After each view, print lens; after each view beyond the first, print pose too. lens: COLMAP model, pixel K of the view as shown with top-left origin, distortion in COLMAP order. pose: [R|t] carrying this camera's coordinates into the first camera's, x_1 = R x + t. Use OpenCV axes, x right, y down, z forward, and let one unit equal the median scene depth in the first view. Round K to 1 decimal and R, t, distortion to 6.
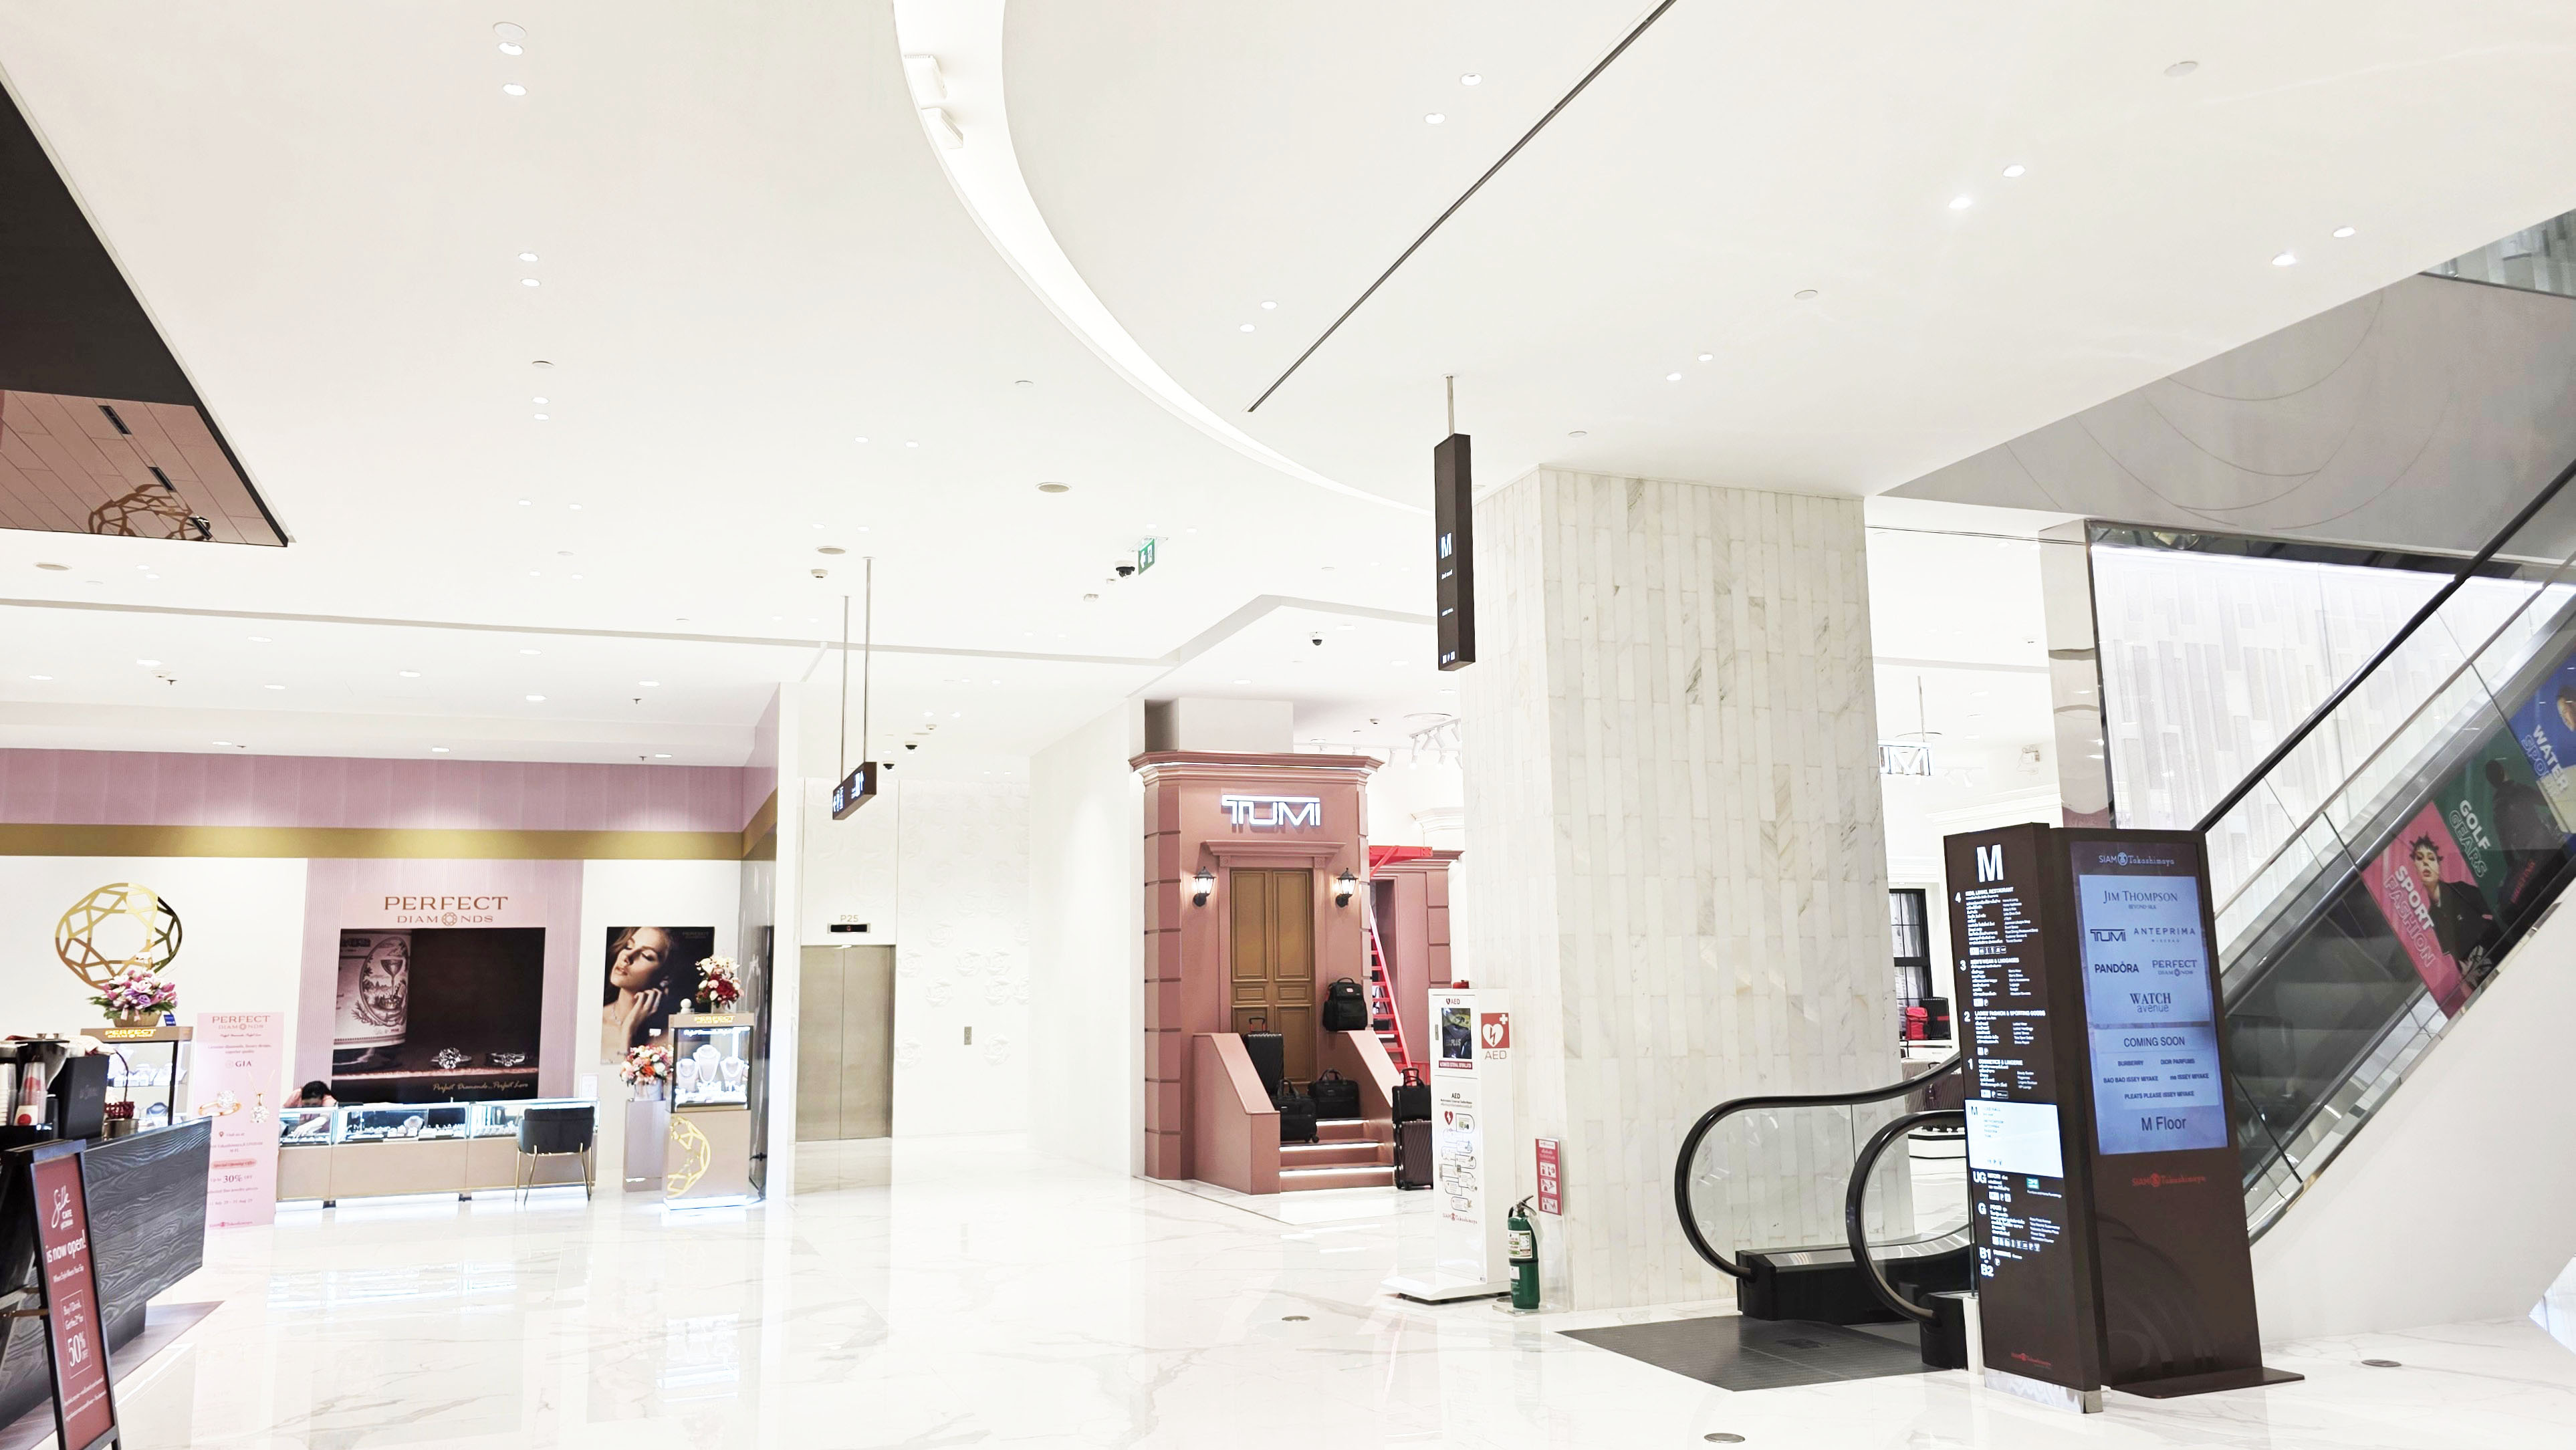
lens RADIAL K [[1802.3, 0, 1293.3], [0, 1802.3, 721.1], [0, 0, 1]] dist [0.048337, -0.031851]
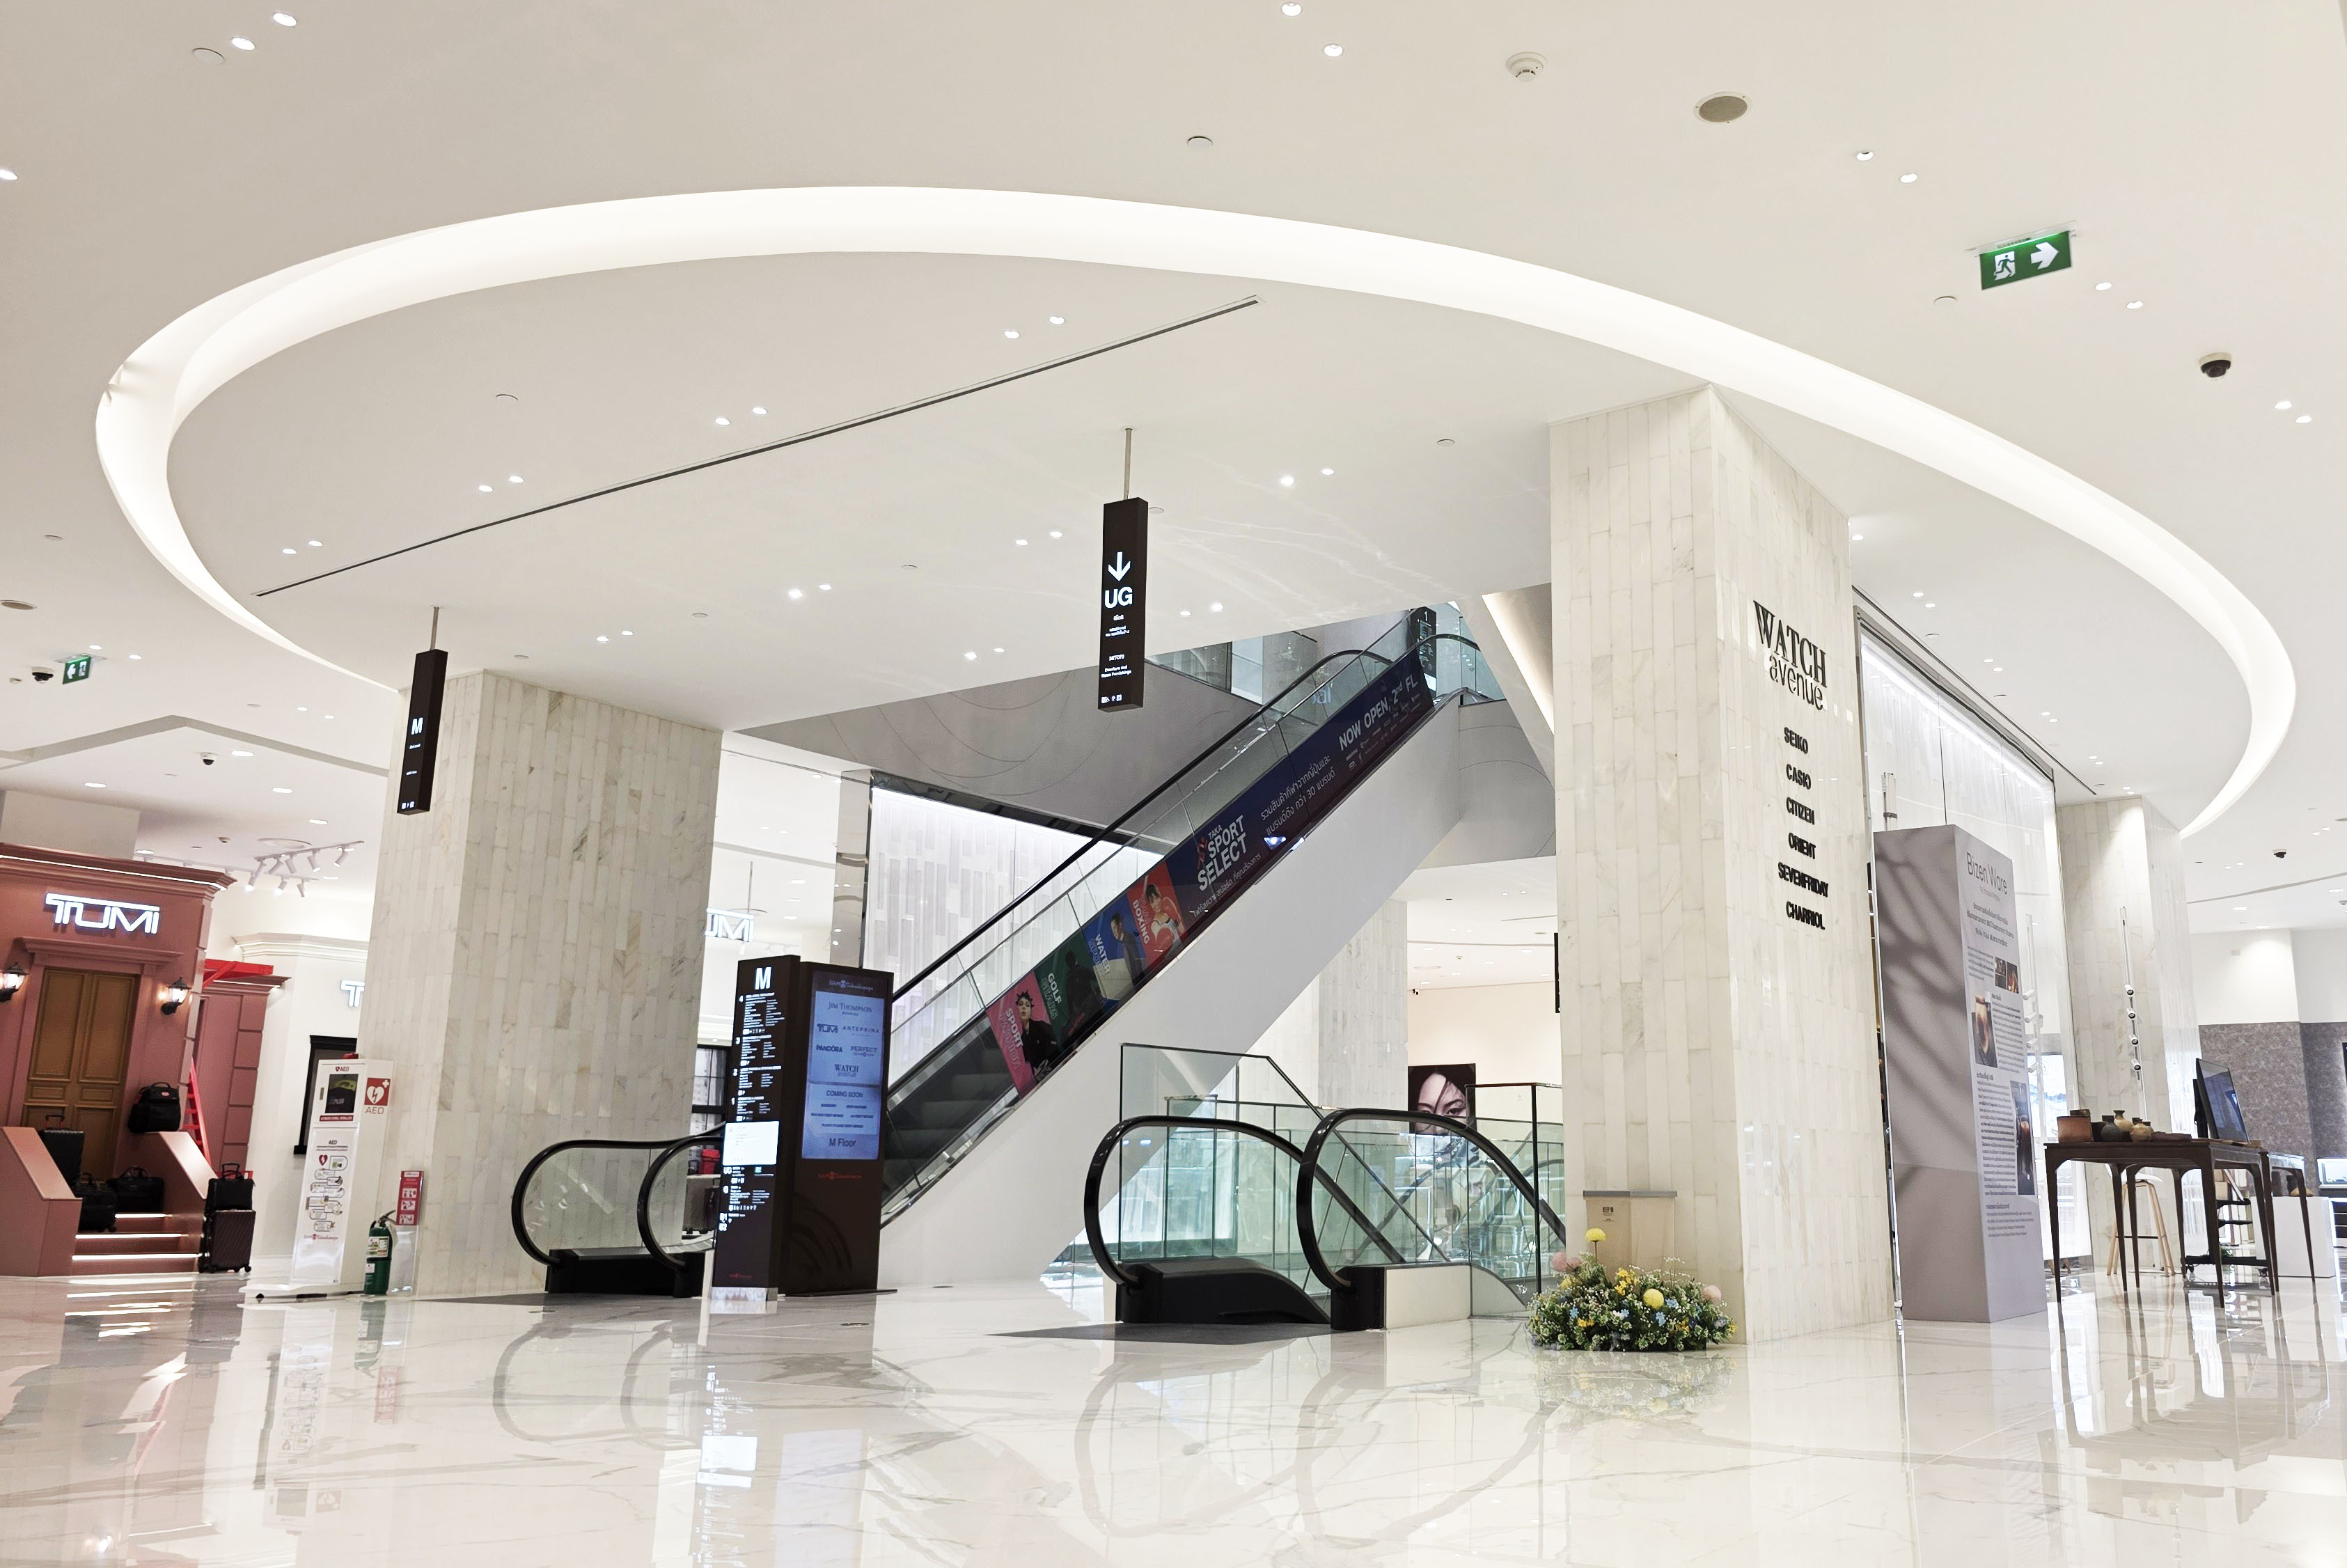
lens RADIAL K [[1898.2, 0, 1400.1], [0, 1898.2, 783.6], [0, 0, 1]] dist [0.041954, -0.028911]
pose [[0.787849, 0.148689, 0.597650, -0.165501], [-0.108852, 0.988759, -0.102499, 0.013833], [-0.606172, 0.015699, 0.795178, -0.545905]]
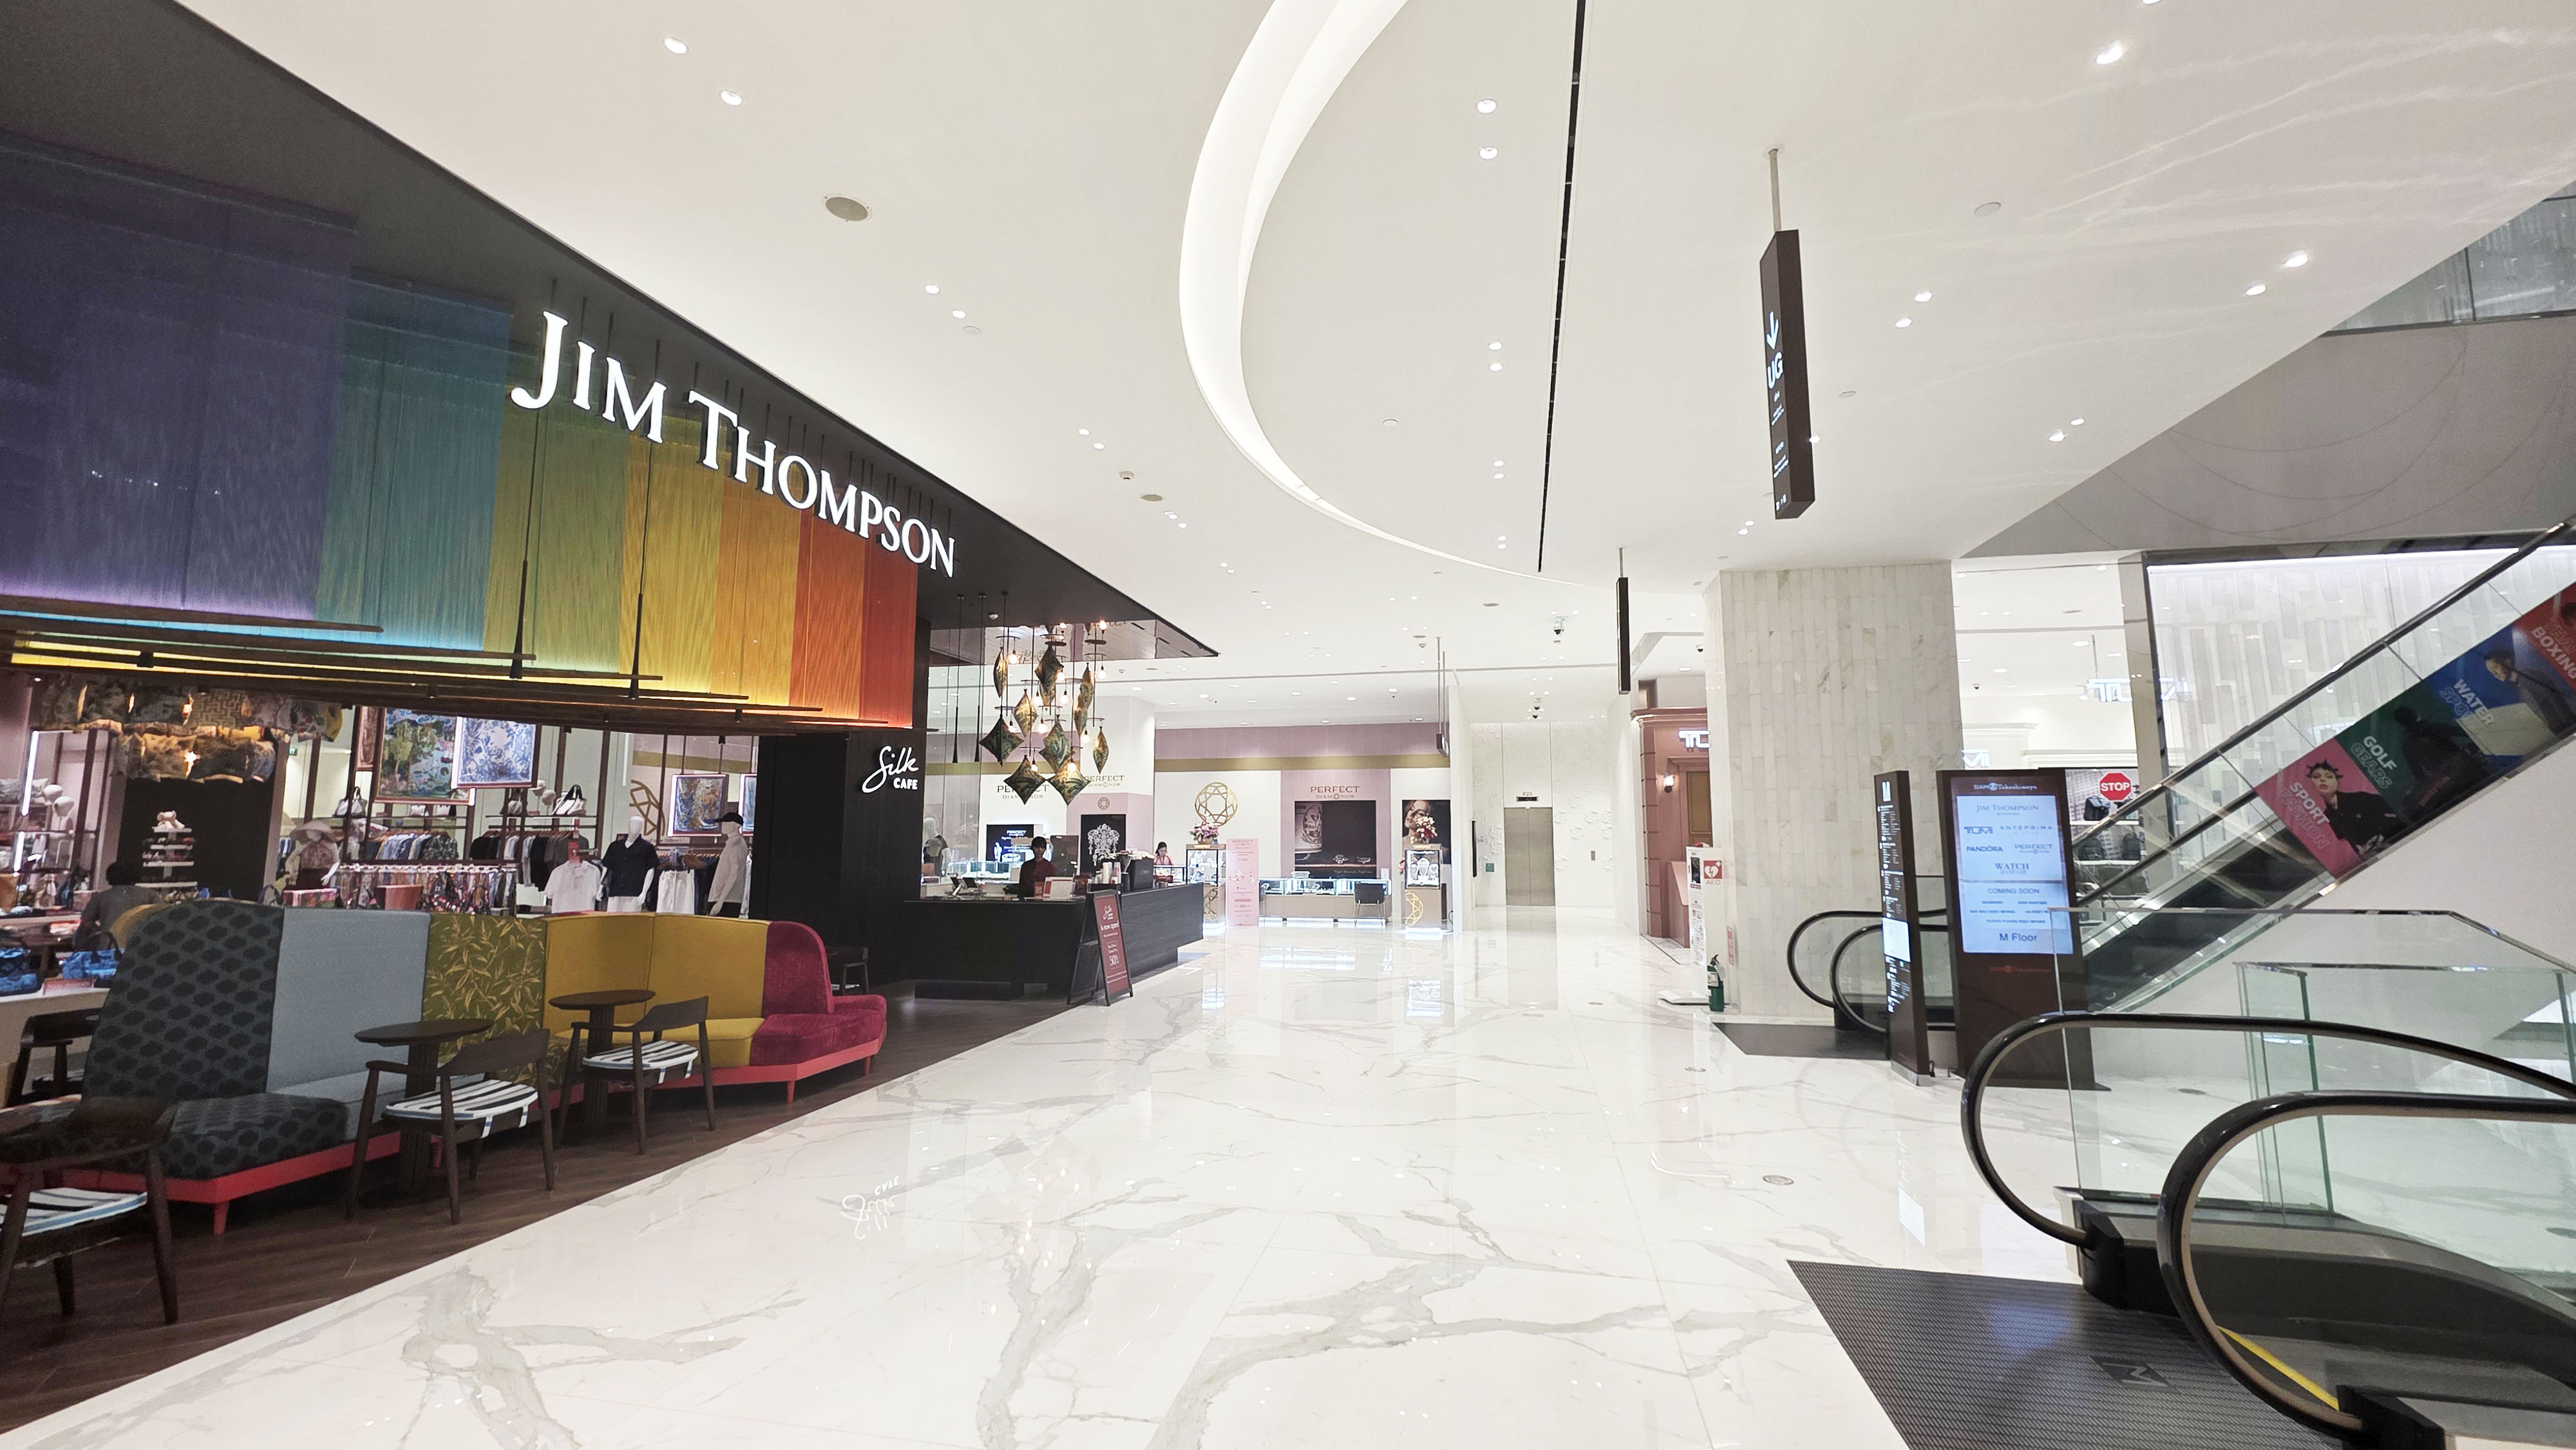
lens RADIAL K [[1026.2, 0, 1296.0], [0, 1026.2, 716.6], [0, 0, 1]] dist [0.003275, 0.000450]
pose [[0.840807, -0.043746, -0.539564, 0.334529], [0.069500, 0.997204, 0.027452, -0.050756], [0.536855, -0.060582, 0.841497, -0.145916]]
